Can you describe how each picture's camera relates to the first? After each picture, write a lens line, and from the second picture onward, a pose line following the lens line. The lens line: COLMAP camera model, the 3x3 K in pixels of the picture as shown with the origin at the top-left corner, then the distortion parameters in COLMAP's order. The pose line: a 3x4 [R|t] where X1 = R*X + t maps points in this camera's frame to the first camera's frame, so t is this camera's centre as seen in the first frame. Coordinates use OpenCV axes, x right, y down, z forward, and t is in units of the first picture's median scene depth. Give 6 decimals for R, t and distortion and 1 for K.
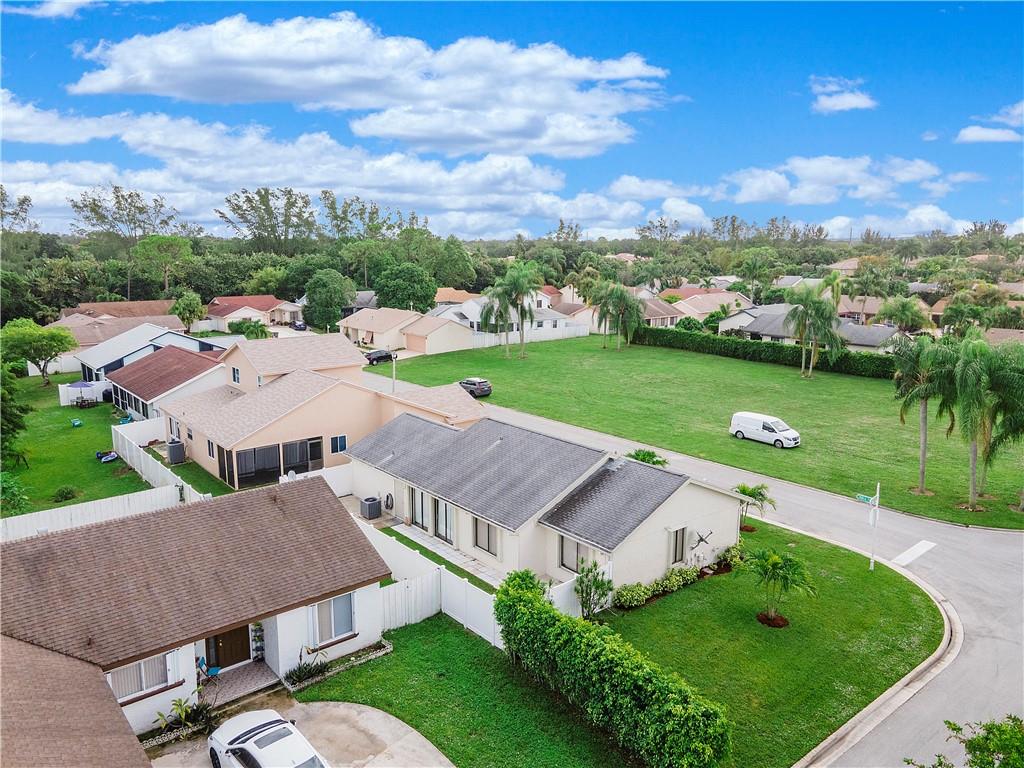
lens RADIAL K [[746.4, 0, 512.0], [0, 746.4, 384.0], [0, 0, 1]] dist [0.049555, 0.000029]
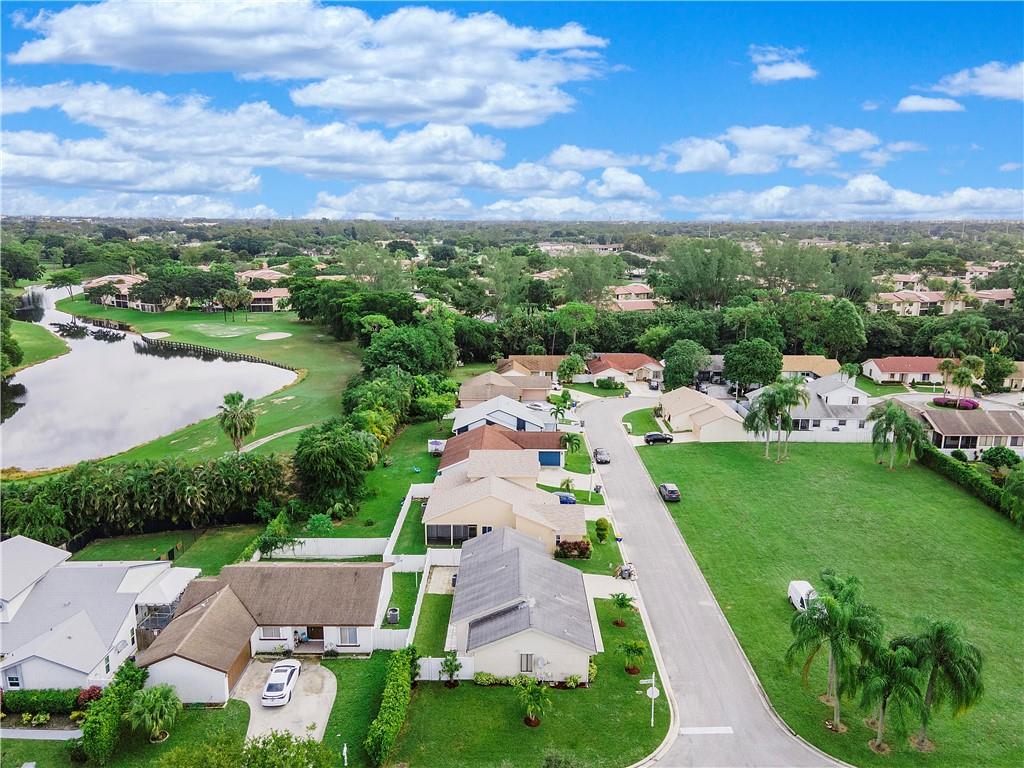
lens RADIAL K [[746.4, 0, 512.0], [0, 746.4, 384.0], [0, 0, 1]] dist [0.049555, 0.000029]
pose [[0.766024, 0.143961, -0.626485, 1.133192], [-0.123544, 0.989402, 0.076295, -0.529703], [0.630828, 0.018955, 0.775691, -0.383752]]
